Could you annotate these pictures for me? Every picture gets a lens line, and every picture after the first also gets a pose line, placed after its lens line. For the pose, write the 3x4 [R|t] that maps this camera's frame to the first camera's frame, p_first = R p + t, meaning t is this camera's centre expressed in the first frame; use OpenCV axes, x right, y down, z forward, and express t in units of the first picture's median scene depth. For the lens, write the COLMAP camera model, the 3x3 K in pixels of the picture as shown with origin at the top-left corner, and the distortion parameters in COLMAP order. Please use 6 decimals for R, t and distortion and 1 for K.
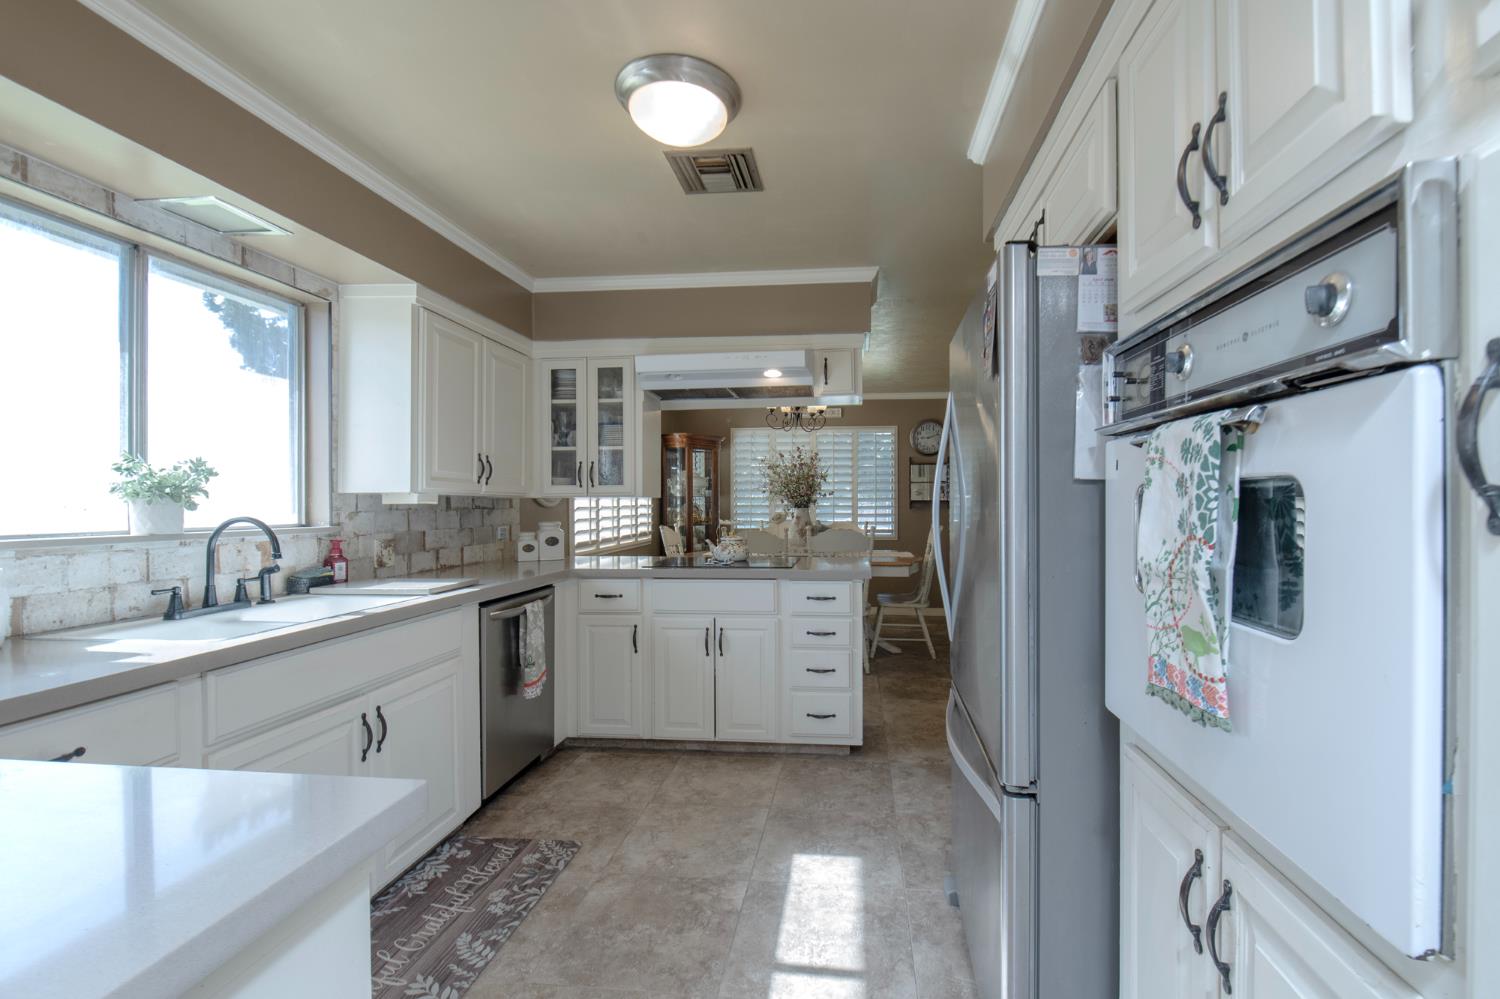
lens RADIAL K [[648.4, 0, 783.8], [0, 648.4, 496.5], [0, 0, 1]] dist [-0.000109, -0.000651]
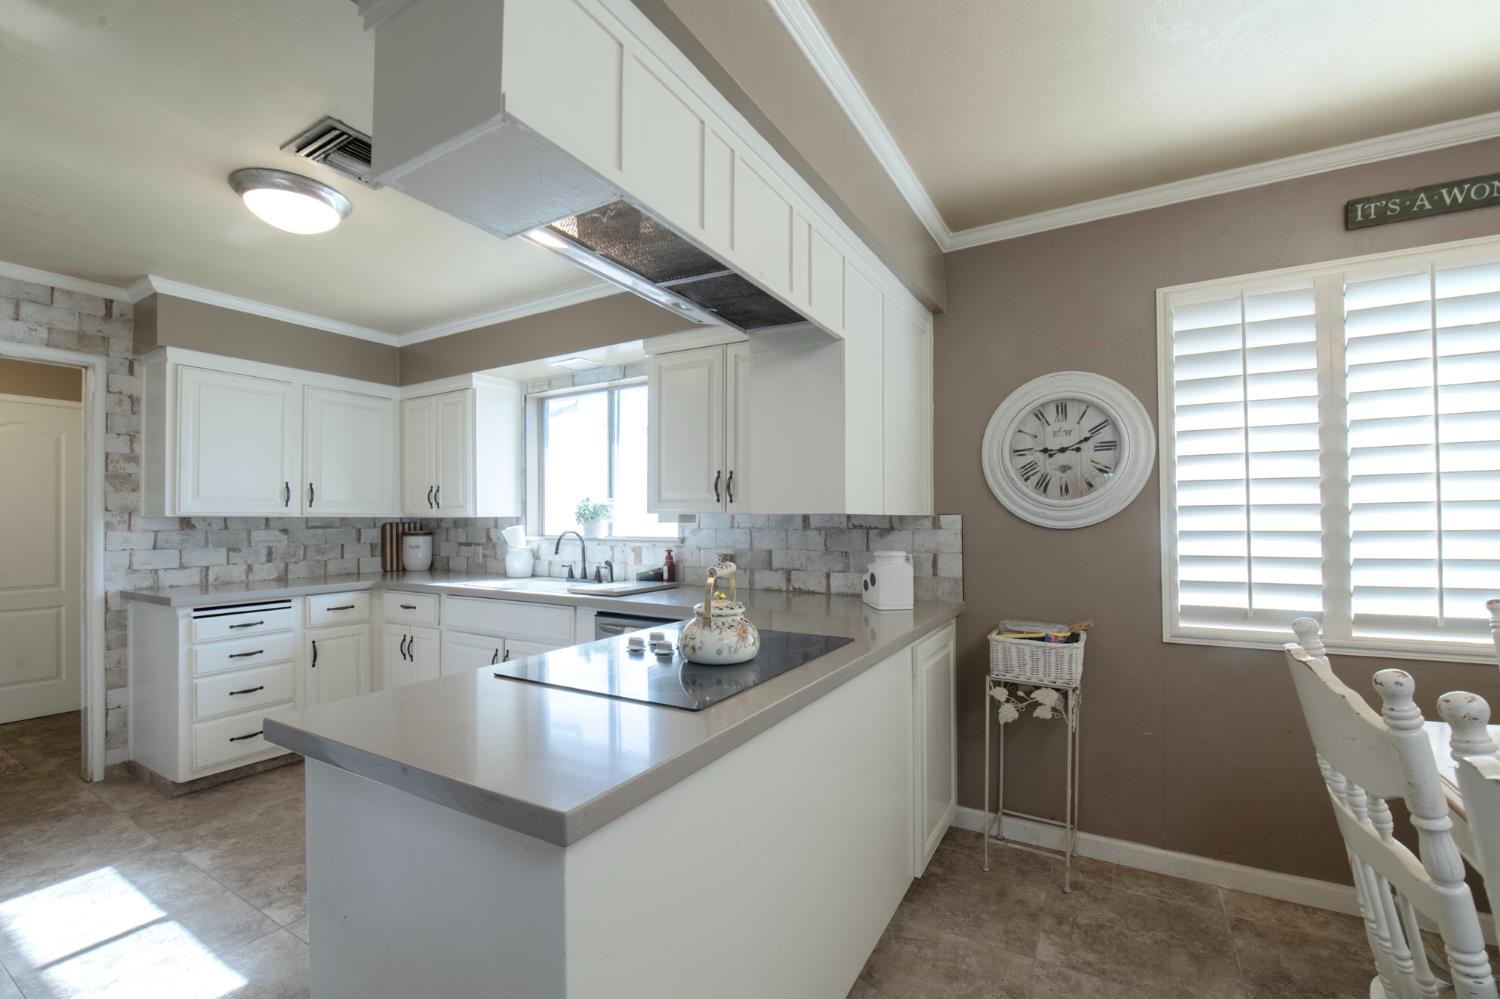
lens RADIAL K [[639.3, 0, 750.0], [0, 639.3, 499.5], [0, 0, 1]] dist [-0.003097, -0.001115]
pose [[-0.408208, -0.021648, -0.912632, 0.354577], [0.013721, 0.999460, -0.029844, 0.004519], [0.912786, -0.024705, -0.407691, 1.346014]]
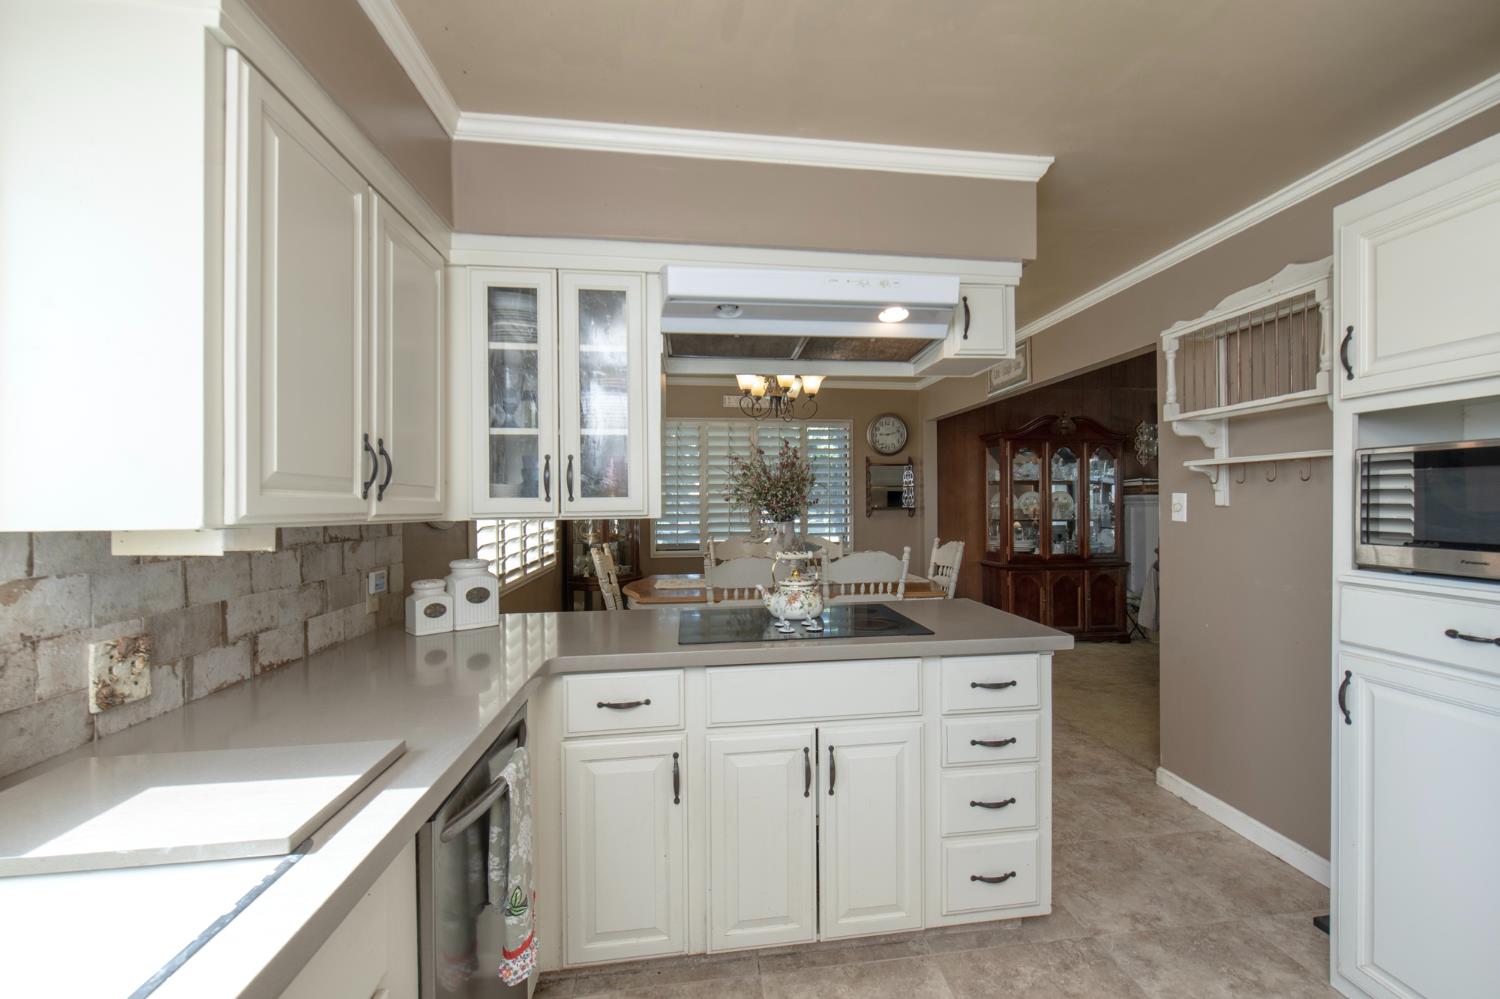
lens RADIAL K [[648.4, 0, 783.8], [0, 648.4, 496.5], [0, 0, 1]] dist [-0.000109, -0.000651]
pose [[0.969427, -0.002501, 0.245369, -0.275877], [0.002590, 0.999997, -0.000040, -0.019416], [-0.245368, 0.000674, 0.969430, 0.446129]]
